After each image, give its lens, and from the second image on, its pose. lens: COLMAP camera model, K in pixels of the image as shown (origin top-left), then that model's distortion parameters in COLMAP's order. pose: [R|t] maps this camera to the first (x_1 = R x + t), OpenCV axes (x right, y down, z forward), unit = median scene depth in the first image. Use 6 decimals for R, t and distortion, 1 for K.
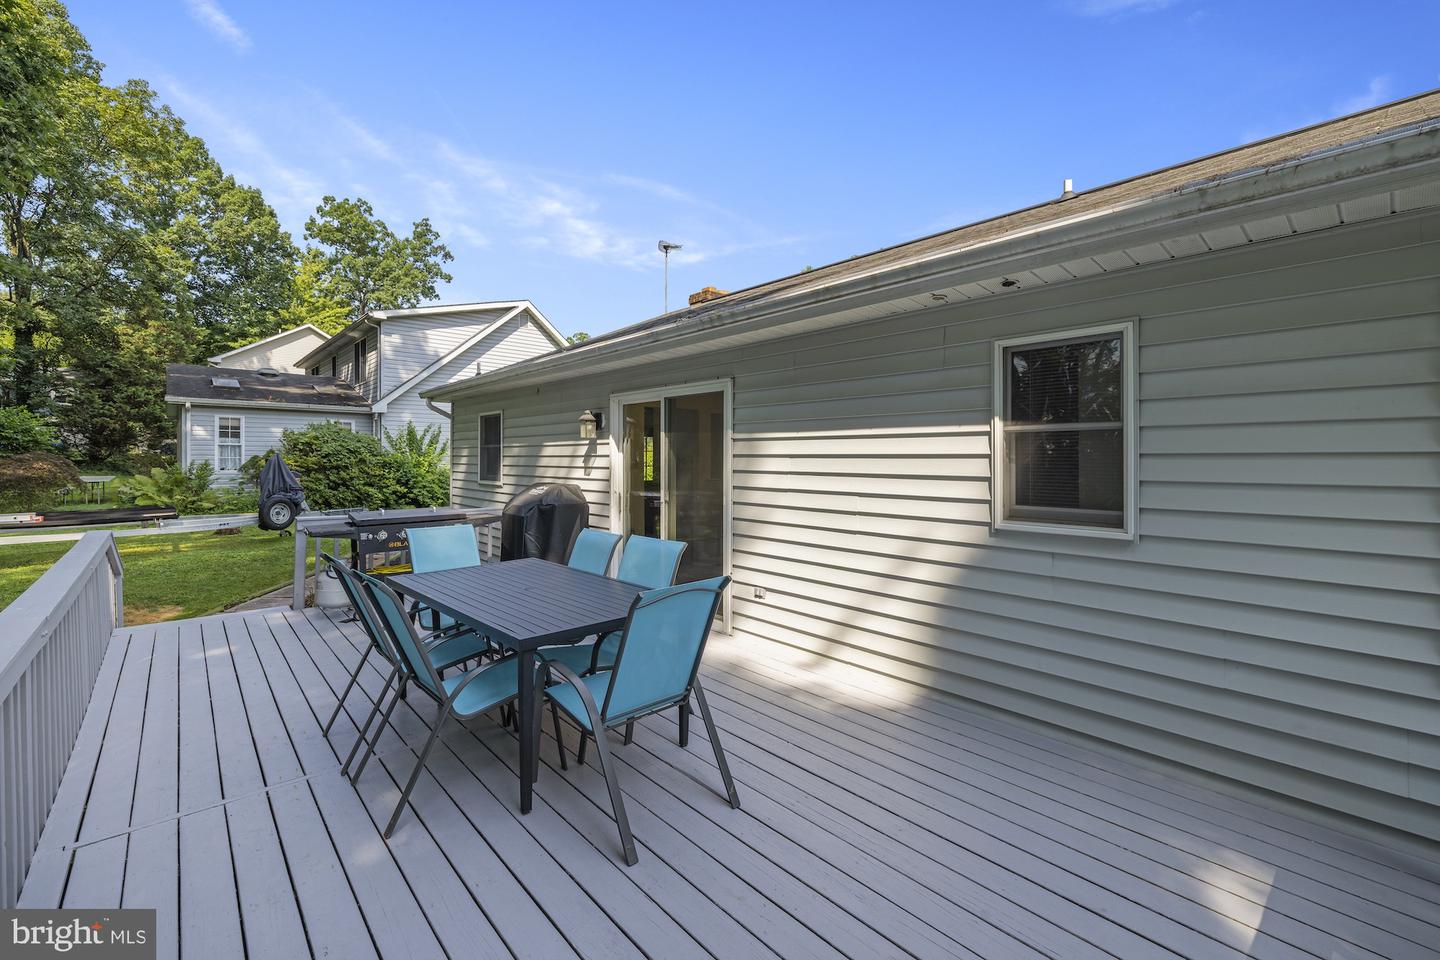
lens RADIAL K [[645.1, 0, 718.2], [0, 645.1, 463.0], [0, 0, 1]] dist [-0.000368, -0.000023]
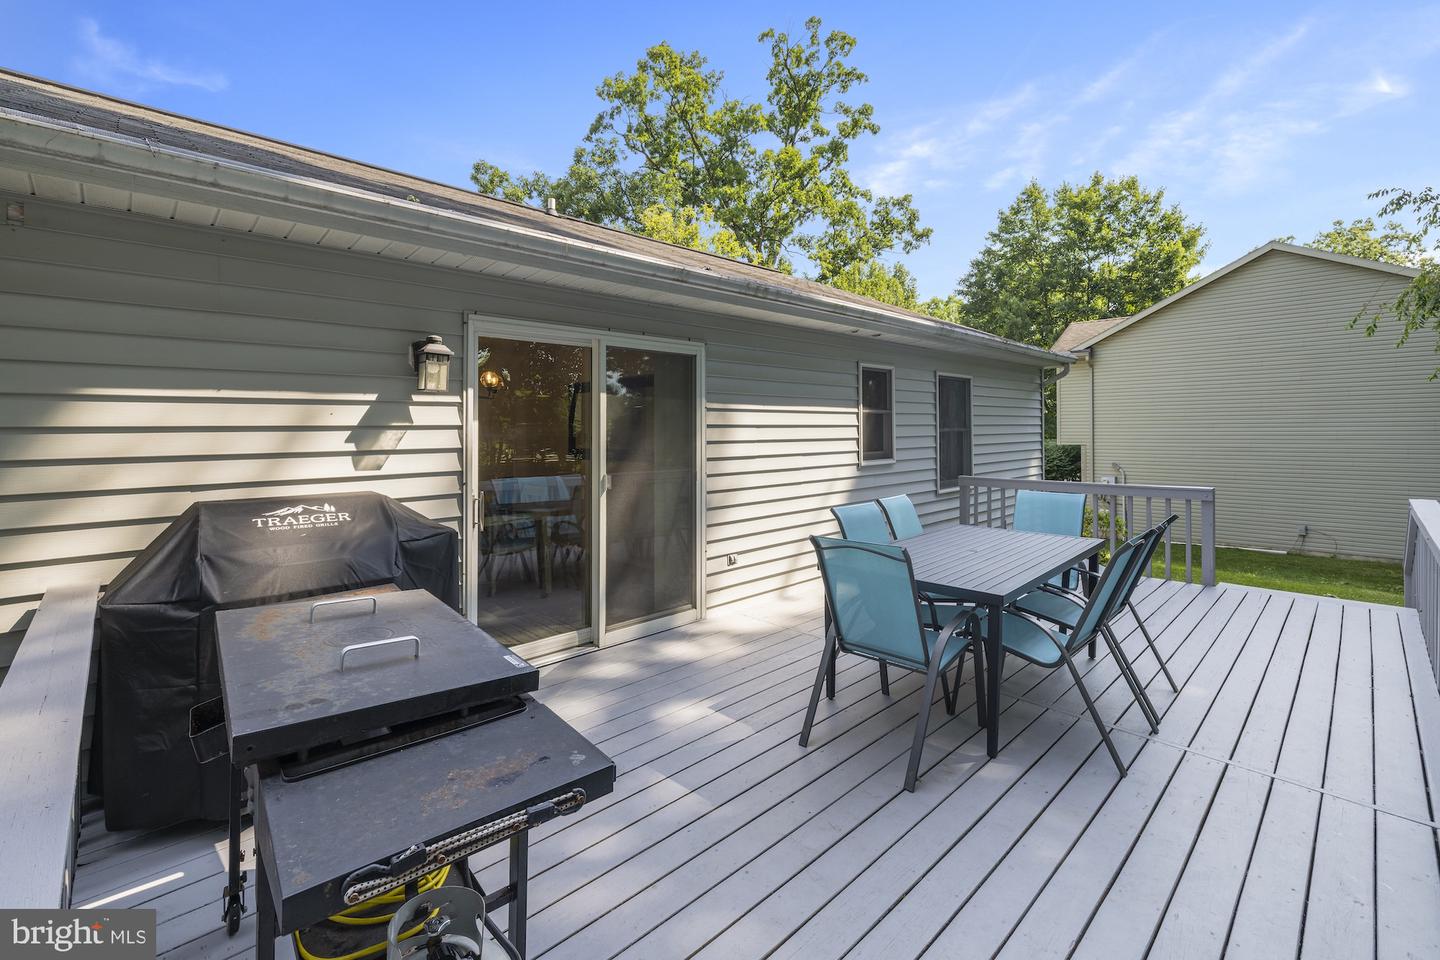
lens RADIAL K [[620.6, 0, 715.1], [0, 620.6, 429.1], [0, 0, 1]] dist [-0.045083, -0.000014]
pose [[-0.055457, -0.004221, 0.998452, -0.885529], [0.014103, 0.999888, 0.005010, -0.011237], [-0.998361, 0.014359, -0.055391, 1.039589]]
